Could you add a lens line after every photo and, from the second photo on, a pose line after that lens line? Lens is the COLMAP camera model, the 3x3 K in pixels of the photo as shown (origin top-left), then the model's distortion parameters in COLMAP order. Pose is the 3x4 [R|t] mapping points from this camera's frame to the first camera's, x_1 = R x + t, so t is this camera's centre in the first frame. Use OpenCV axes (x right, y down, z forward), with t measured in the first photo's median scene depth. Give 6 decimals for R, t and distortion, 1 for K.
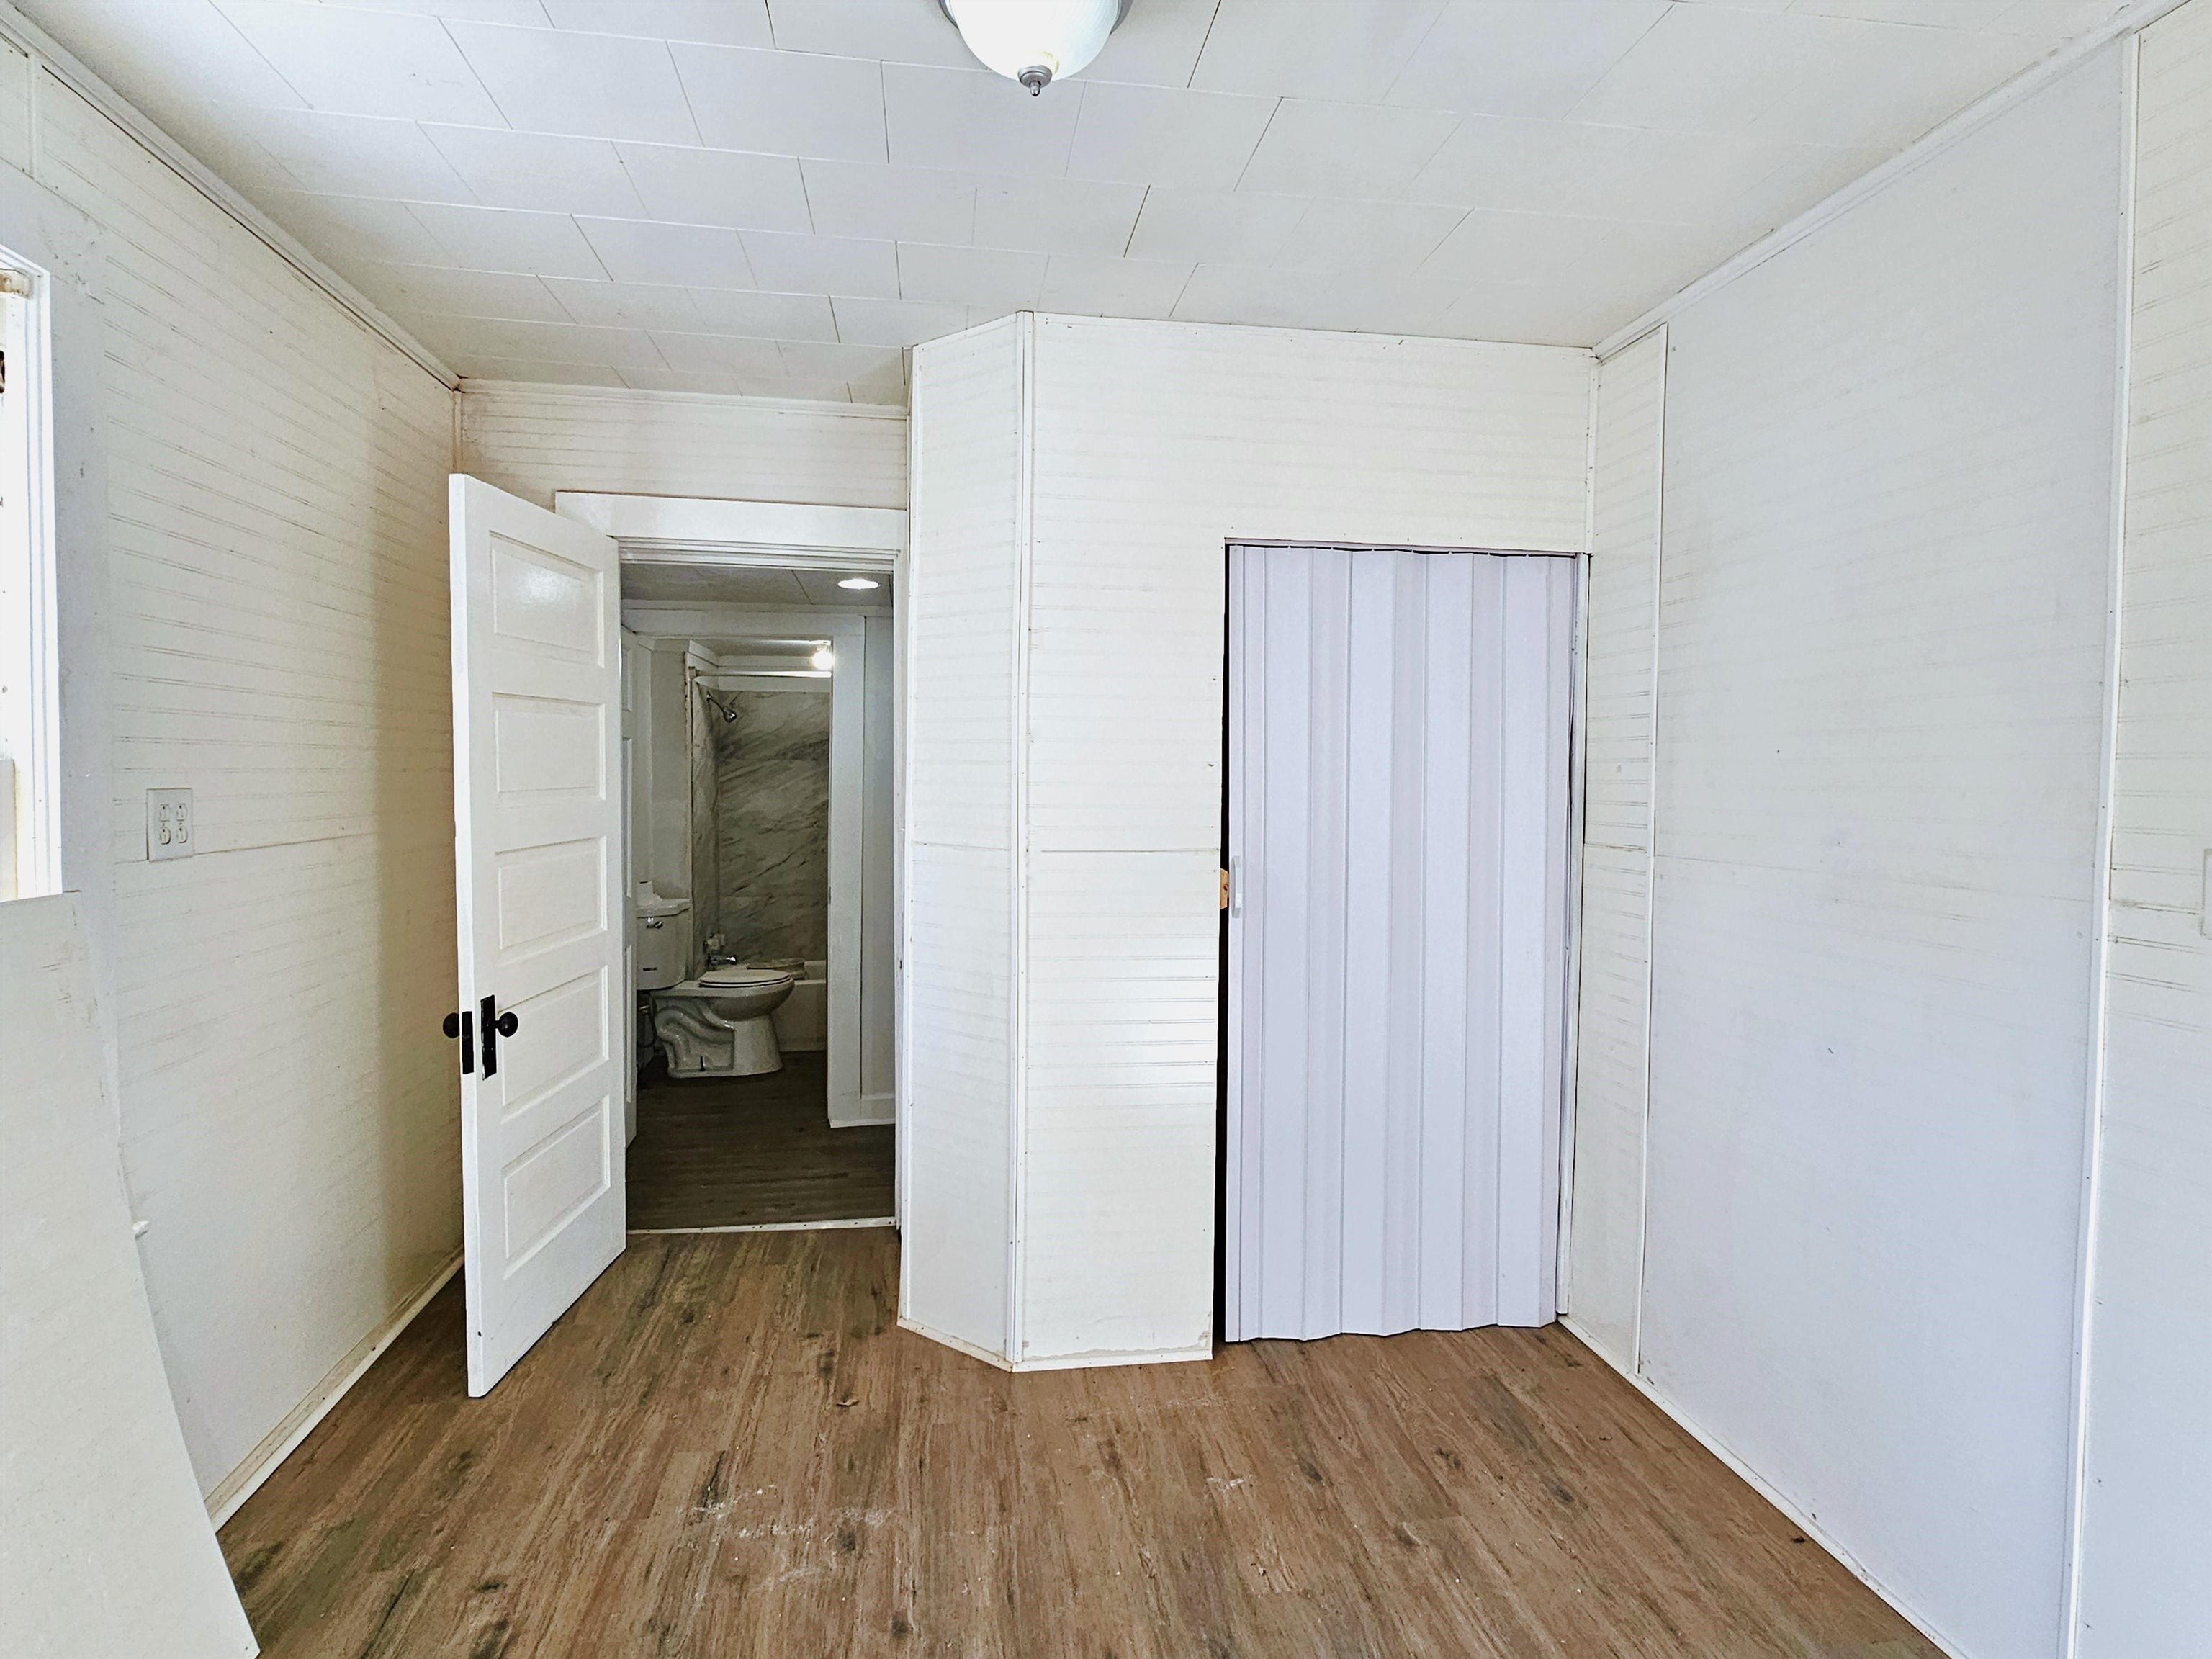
lens RADIAL K [[1220.2, 0, 1103.6], [0, 1220.2, 824.8], [0, 0, 1]] dist [-0.003219, 0.000625]
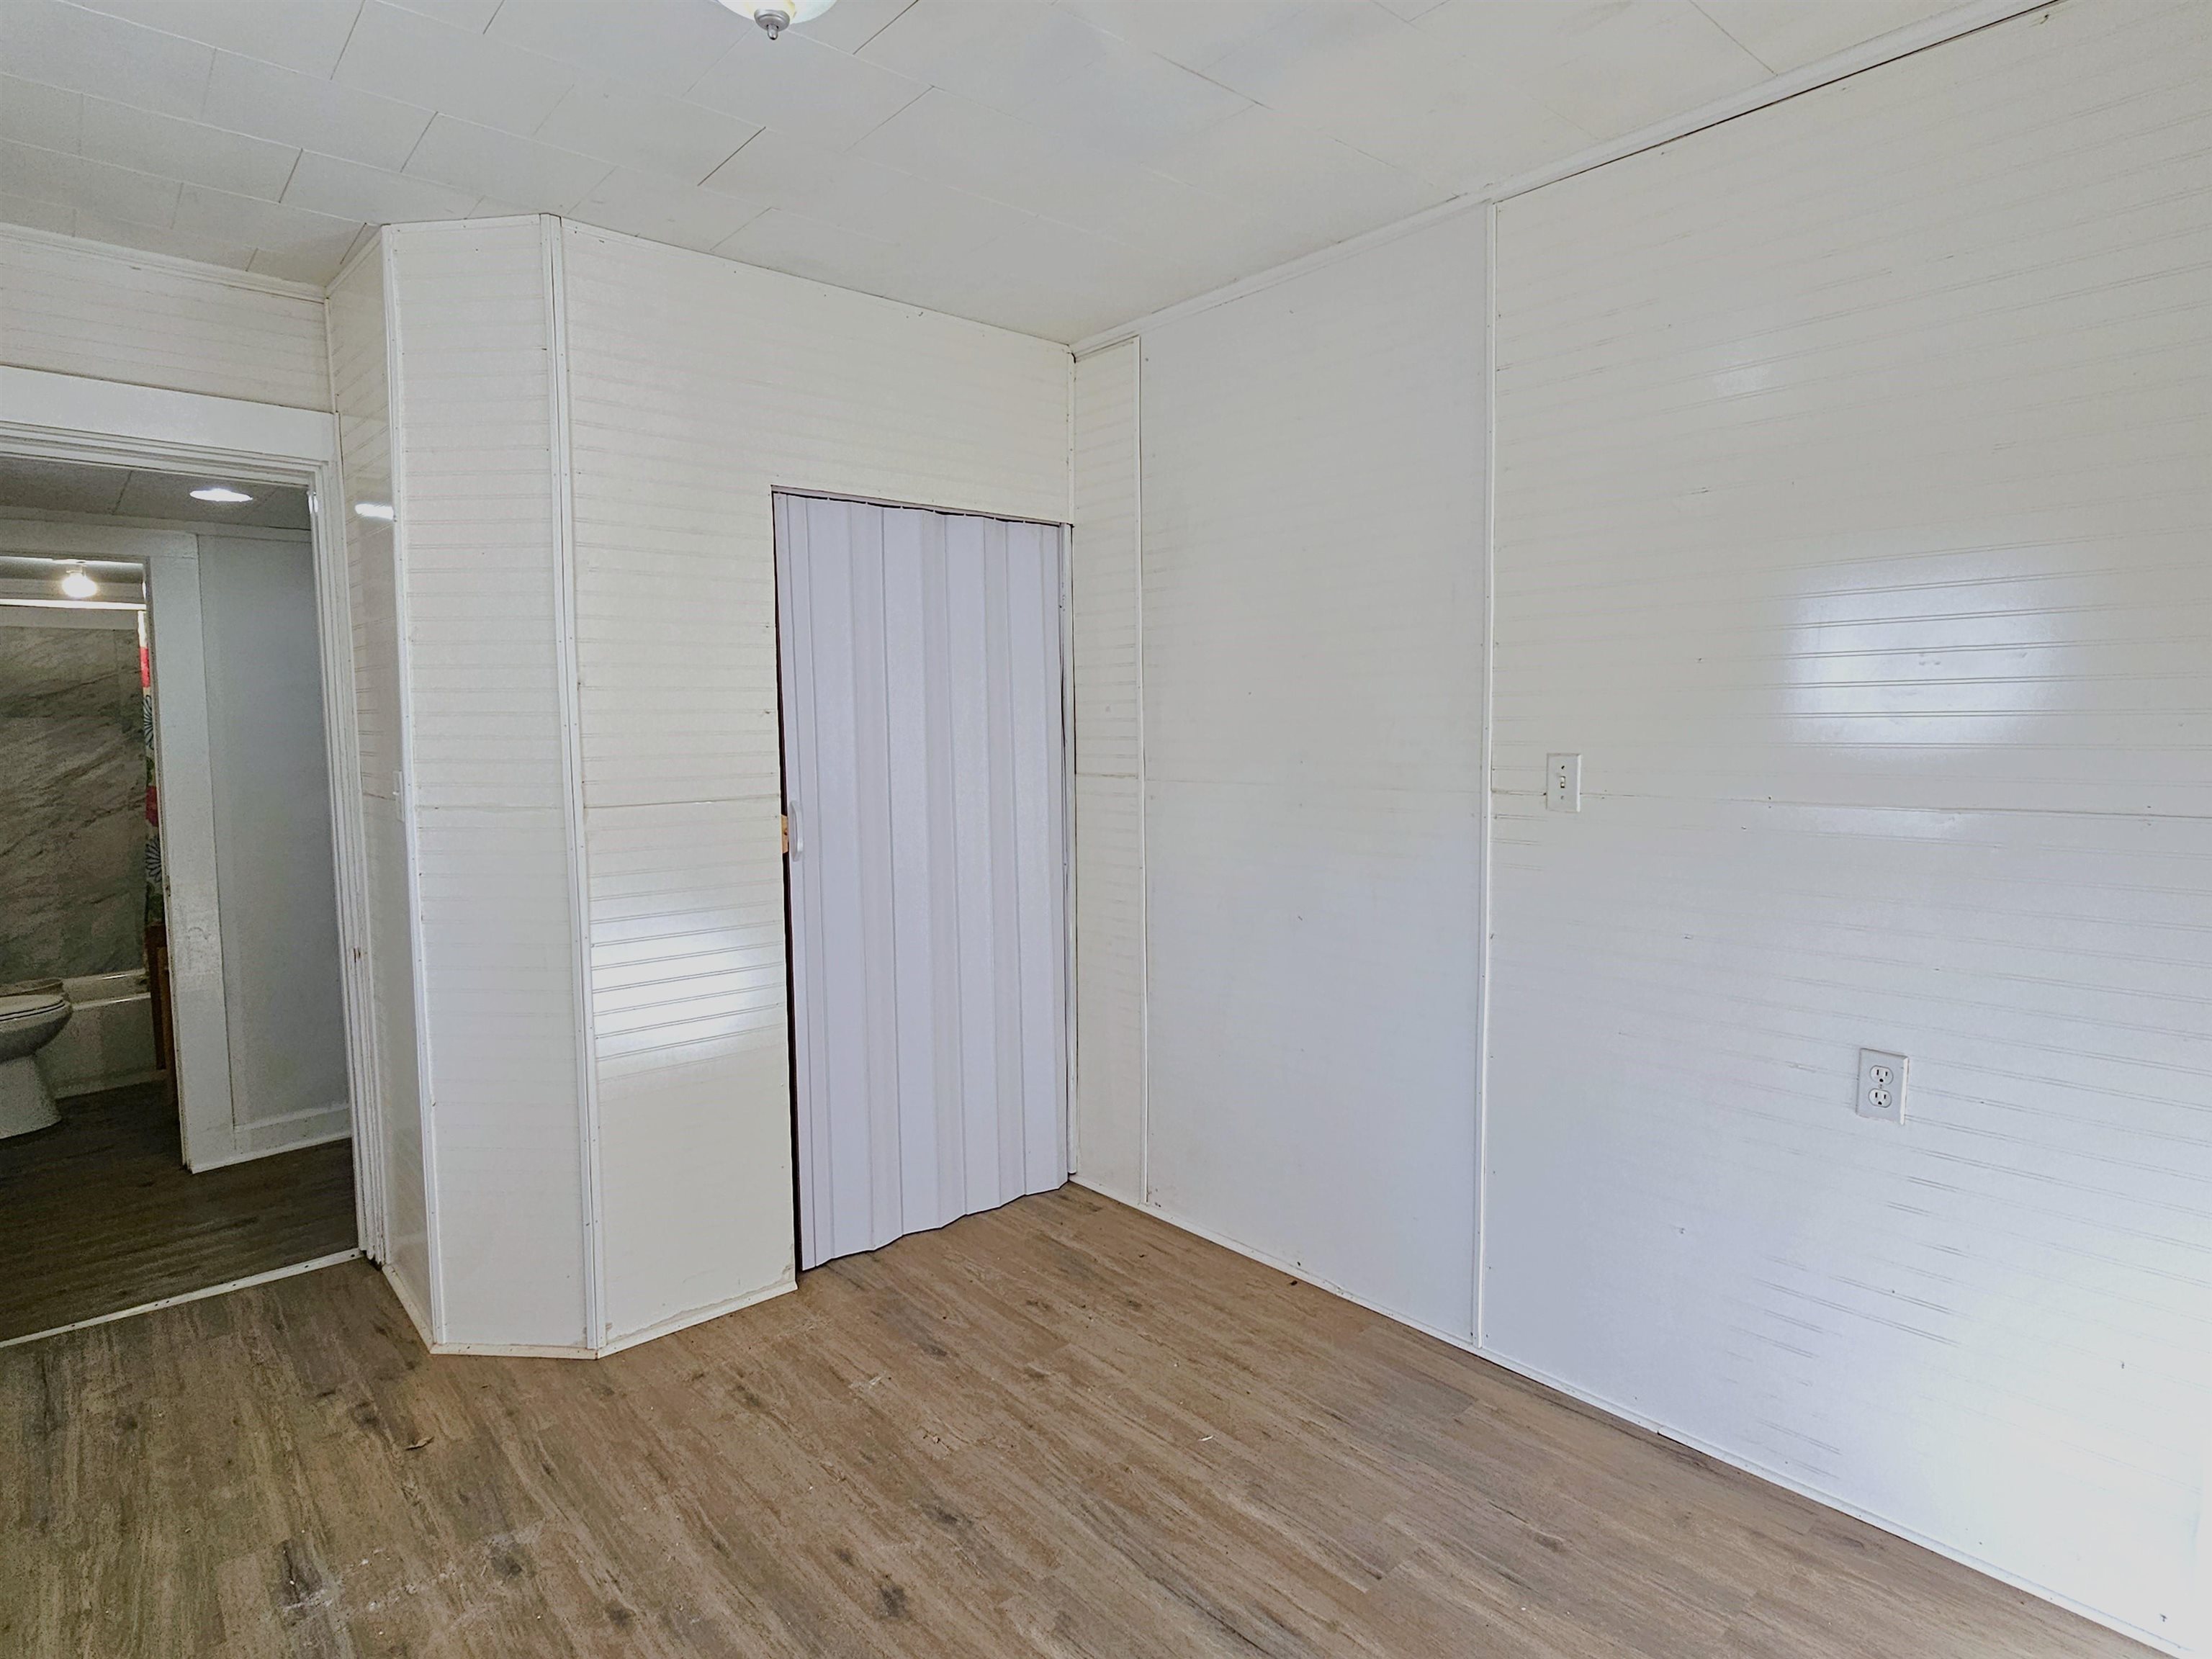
lens RADIAL K [[1220.2, 0, 1116.4], [0, 1220.2, 825.7], [0, 0, 1]] dist [-0.003219, 0.000625]
pose [[0.834524, -0.067583, 0.546811, -0.238472], [0.043207, 0.997420, 0.057336, -0.000674], [-0.549275, -0.024222, 0.835290, -0.002206]]
